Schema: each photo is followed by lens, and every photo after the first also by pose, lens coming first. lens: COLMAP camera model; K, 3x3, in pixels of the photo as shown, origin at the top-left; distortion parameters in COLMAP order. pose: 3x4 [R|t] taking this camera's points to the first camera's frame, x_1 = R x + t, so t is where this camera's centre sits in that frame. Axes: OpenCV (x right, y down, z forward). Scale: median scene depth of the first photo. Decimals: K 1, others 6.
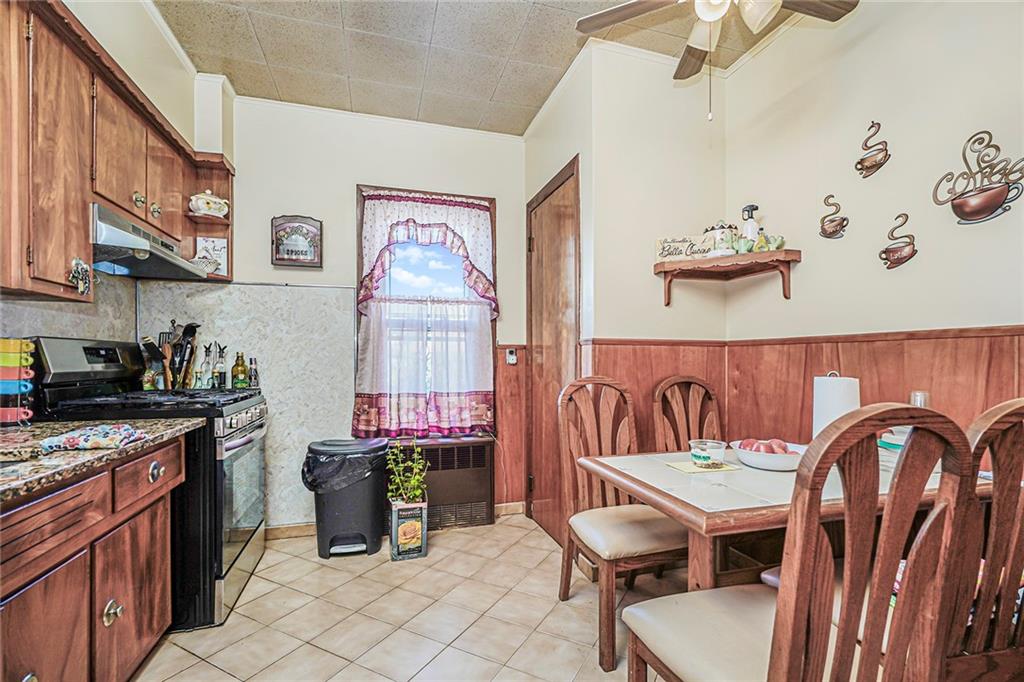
lens RADIAL K [[459.6, 0, 514.0], [0, 459.6, 360.0], [0, 0, 1]] dist [-0.011902, 0.006134]
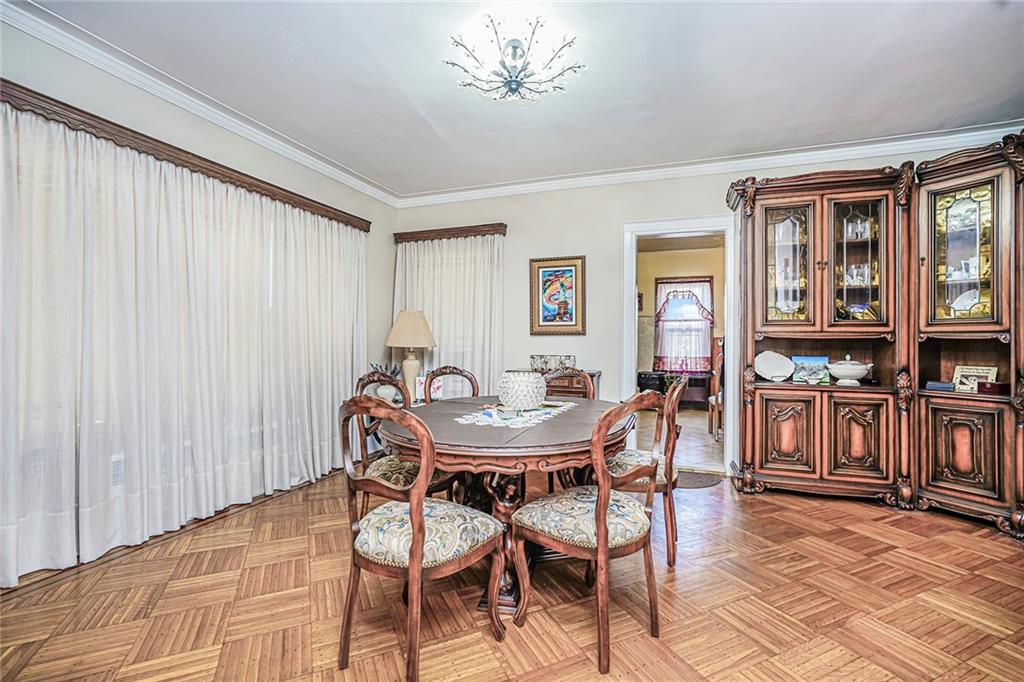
lens RADIAL K [[459.6, 0, 513.2], [0, 459.6, 344.0], [0, 0, 1]] dist [-0.011902, 0.006134]
pose [[0.803701, 0.000634, -0.595034, 0.750610], [-0.002492, 0.999994, -0.002301, 0.011577], [0.595029, 0.003332, 0.803698, -2.099811]]
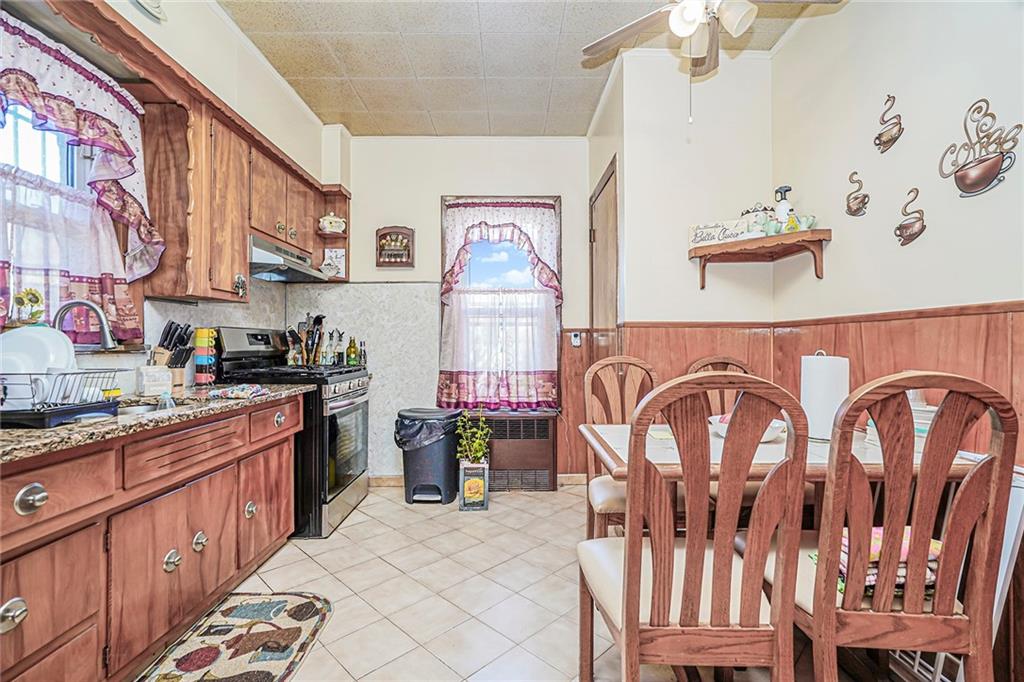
lens RADIAL K [[459.6, 0, 511.7], [0, 459.6, 341.2], [0, 0, 1]] dist [-0.011902, 0.006134]
pose [[0.959373, -0.004236, -0.282109, 0.219462], [0.002013, 0.999965, -0.008169, 0.007364], [0.282134, 0.007269, 0.959348, -0.121579]]
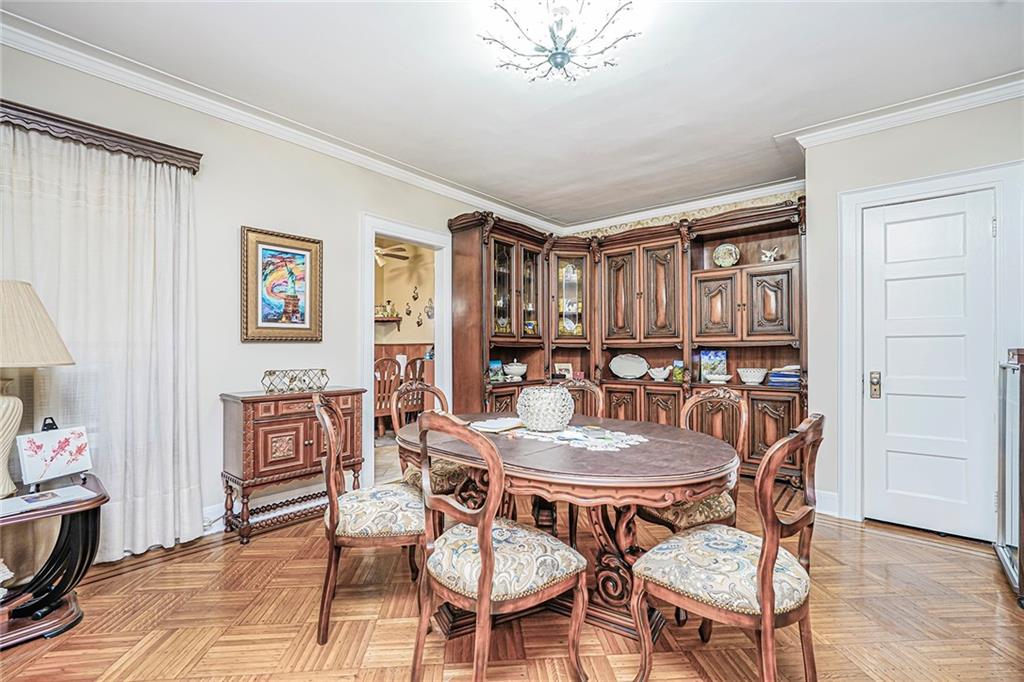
lens RADIAL K [[459.6, 0, 509.9], [0, 459.6, 344.2], [0, 0, 1]] dist [-0.011902, 0.006134]
pose [[0.835683, -0.000625, 0.549211, -0.485712], [0.007689, 0.999915, -0.010563, -0.003729], [-0.549158, 0.013050, 0.835617, -1.963093]]
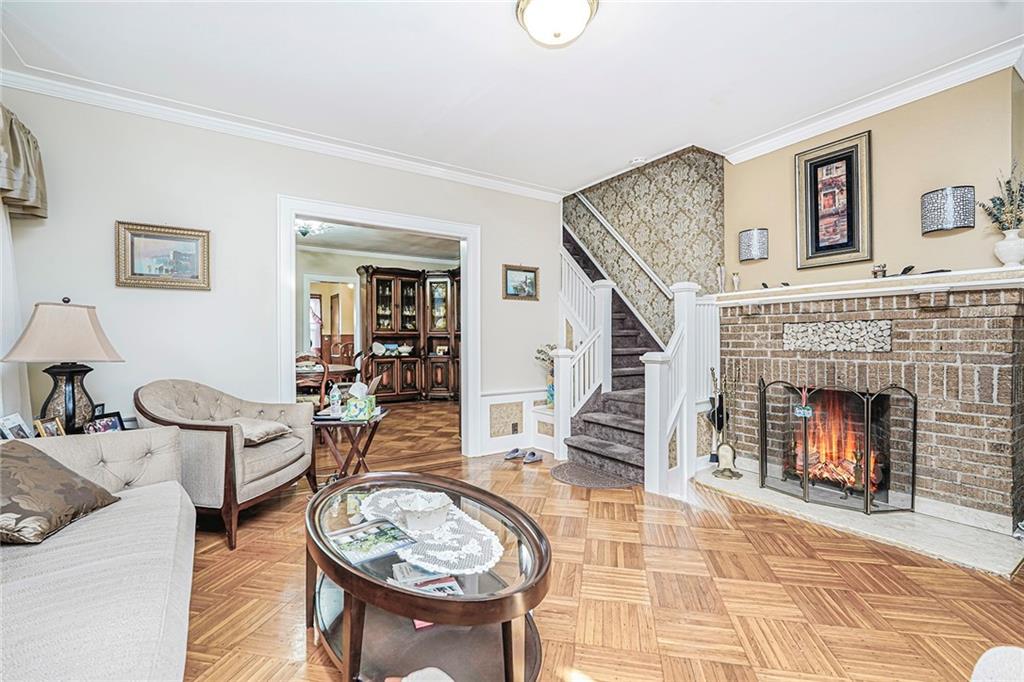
lens RADIAL K [[459.6, 0, 511.1], [0, 459.6, 338.3], [0, 0, 1]] dist [-0.011902, 0.006134]
pose [[0.957843, -0.004038, 0.287264, 0.492397], [0.005837, 0.999968, -0.005406, 0.028706], [-0.287233, 0.006855, 0.957836, -4.051081]]
